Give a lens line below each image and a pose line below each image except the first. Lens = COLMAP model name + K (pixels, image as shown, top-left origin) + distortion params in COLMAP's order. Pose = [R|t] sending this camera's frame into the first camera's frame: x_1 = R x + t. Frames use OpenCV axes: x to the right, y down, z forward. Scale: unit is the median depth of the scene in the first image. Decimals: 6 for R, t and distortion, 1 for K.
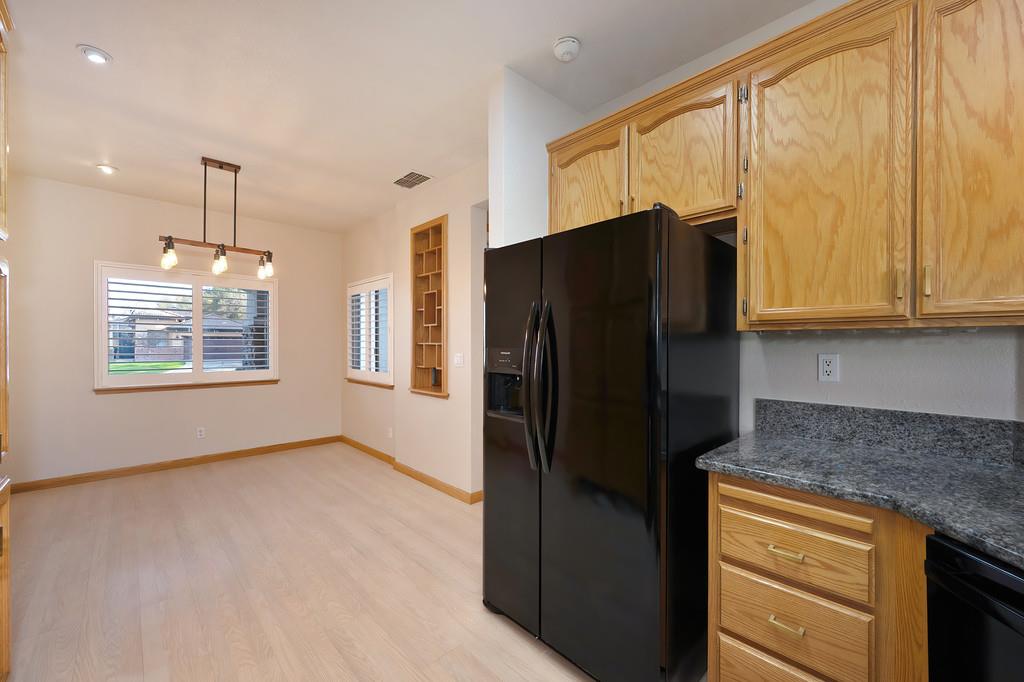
lens RADIAL K [[406.0, 0, 508.1], [0, 406.0, 342.3], [0, 0, 1]] dist [-0.003225, 0.000561]
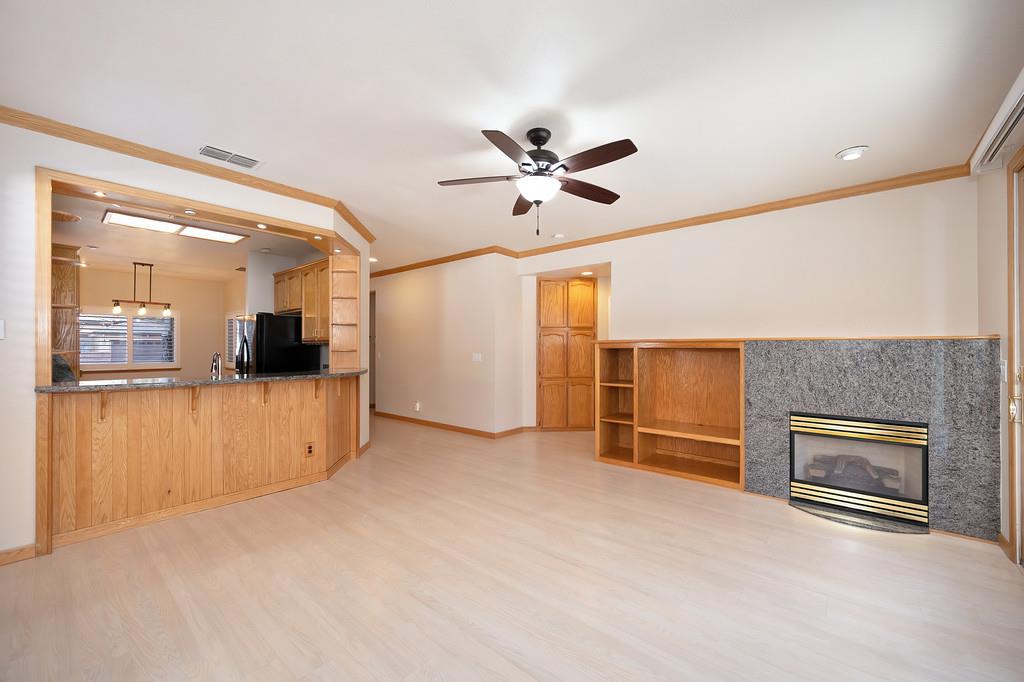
lens RADIAL K [[406.0, 0, 514.7], [0, 406.0, 343.6], [0, 0, 1]] dist [-0.003225, 0.000561]
pose [[0.993897, -0.001578, 0.110300, 0.856200], [0.002283, 0.999978, -0.006267, -0.000292], [-0.110287, 0.006481, 0.993879, -1.141475]]
